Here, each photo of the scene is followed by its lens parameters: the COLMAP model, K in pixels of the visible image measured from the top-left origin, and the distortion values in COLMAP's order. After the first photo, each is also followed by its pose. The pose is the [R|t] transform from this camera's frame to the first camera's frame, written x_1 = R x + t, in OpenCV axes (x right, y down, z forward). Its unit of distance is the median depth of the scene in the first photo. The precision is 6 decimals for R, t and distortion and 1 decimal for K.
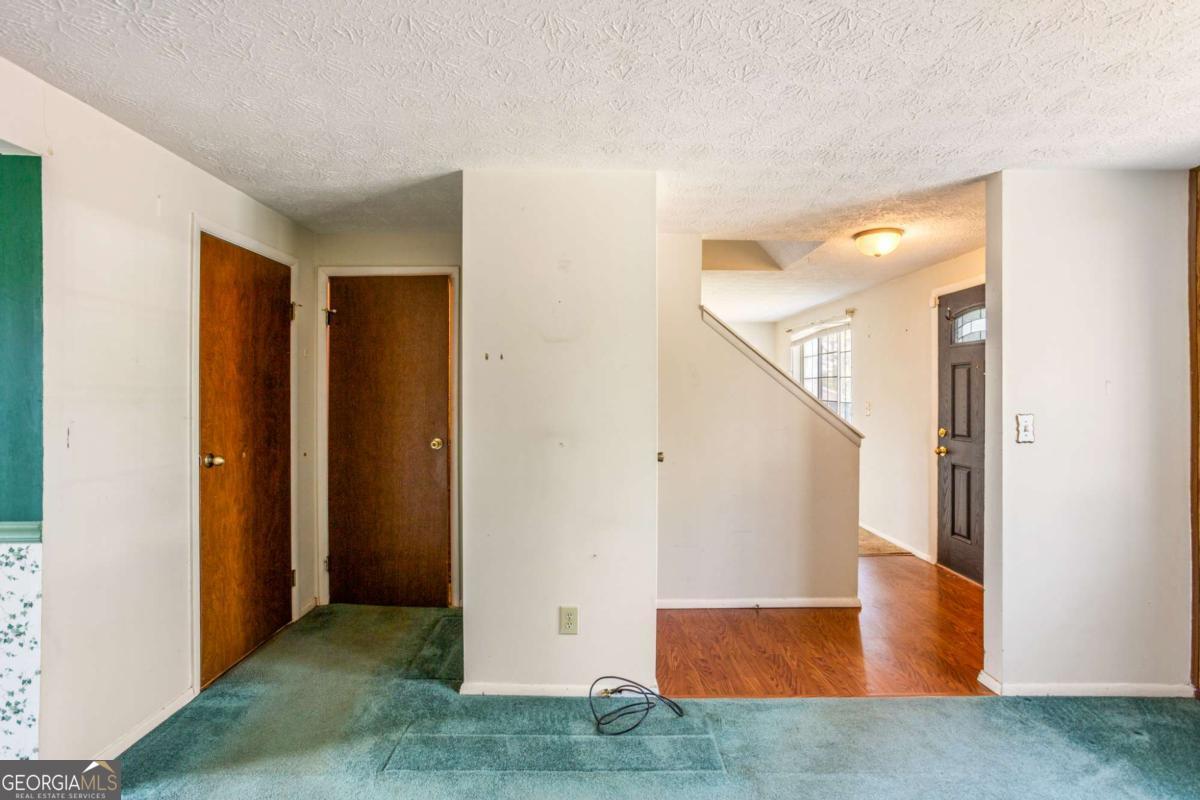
lens RADIAL K [[581.9, 0, 594.7], [0, 581.9, 392.9], [0, 0, 1]] dist [-0.034910, 0.022001]
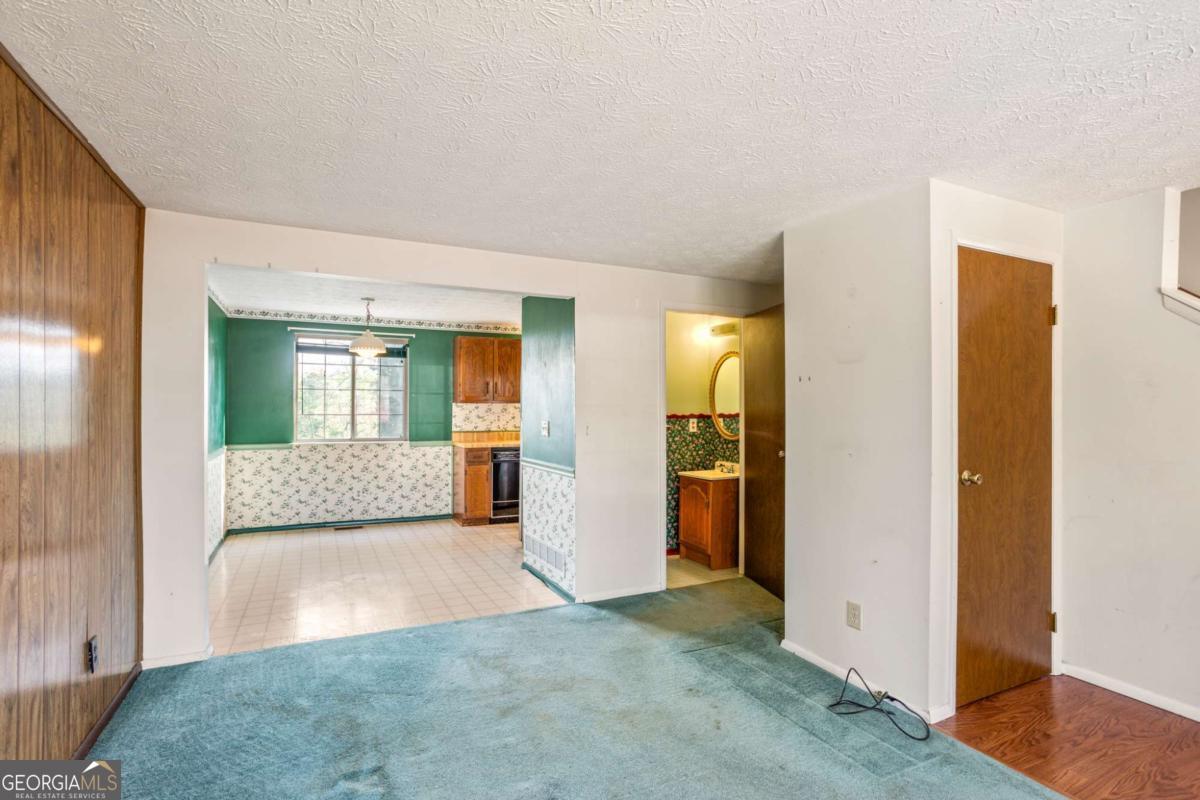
lens RADIAL K [[581.9, 0, 597.2], [0, 581.9, 404.3], [0, 0, 1]] dist [-0.034910, 0.022001]
pose [[0.440425, -0.009779, -0.897736, 0.732229], [0.001332, 0.999947, -0.010239, 0.002998], [0.897788, 0.003314, 0.440415, 0.079169]]
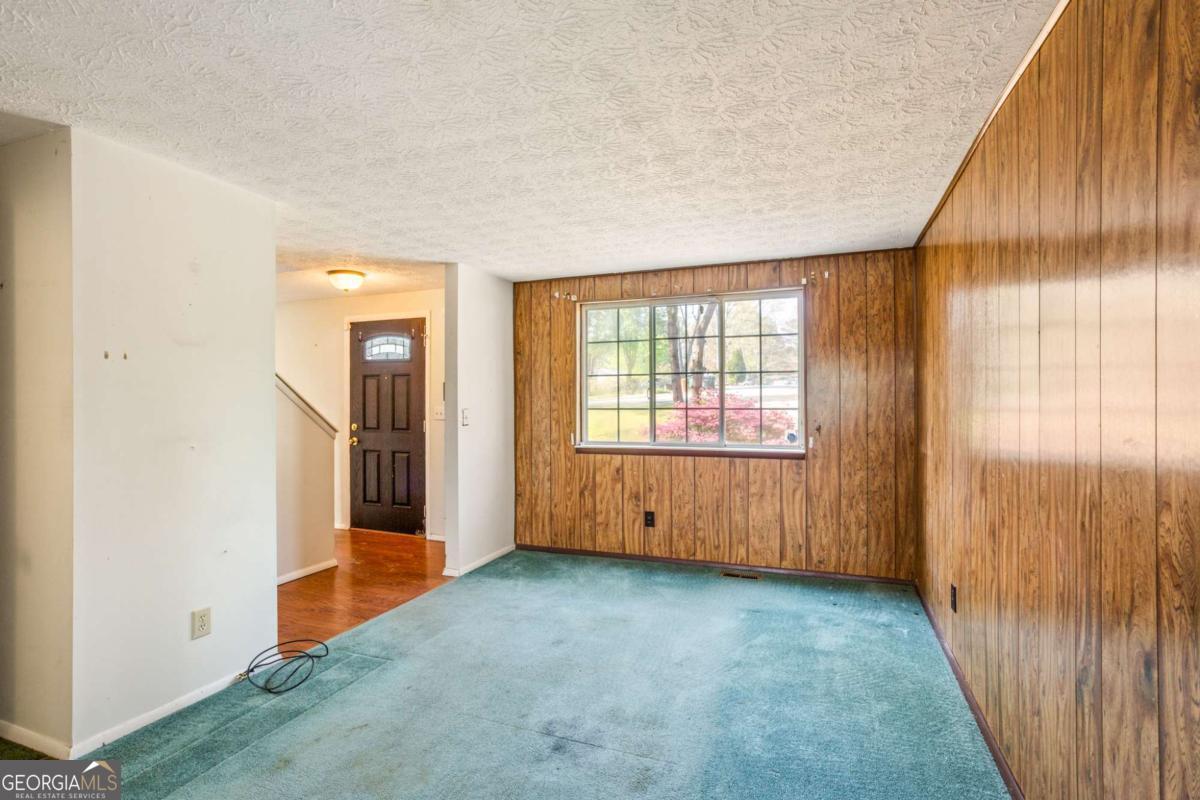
lens RADIAL K [[581.9, 0, 597.4], [0, 581.9, 401.1], [0, 0, 1]] dist [-0.034910, 0.022001]
pose [[0.371969, -0.008068, 0.928210, -0.711476], [0.003533, 0.999967, 0.007276, 0.004495], [-0.928238, 0.000573, 0.371986, -0.005227]]
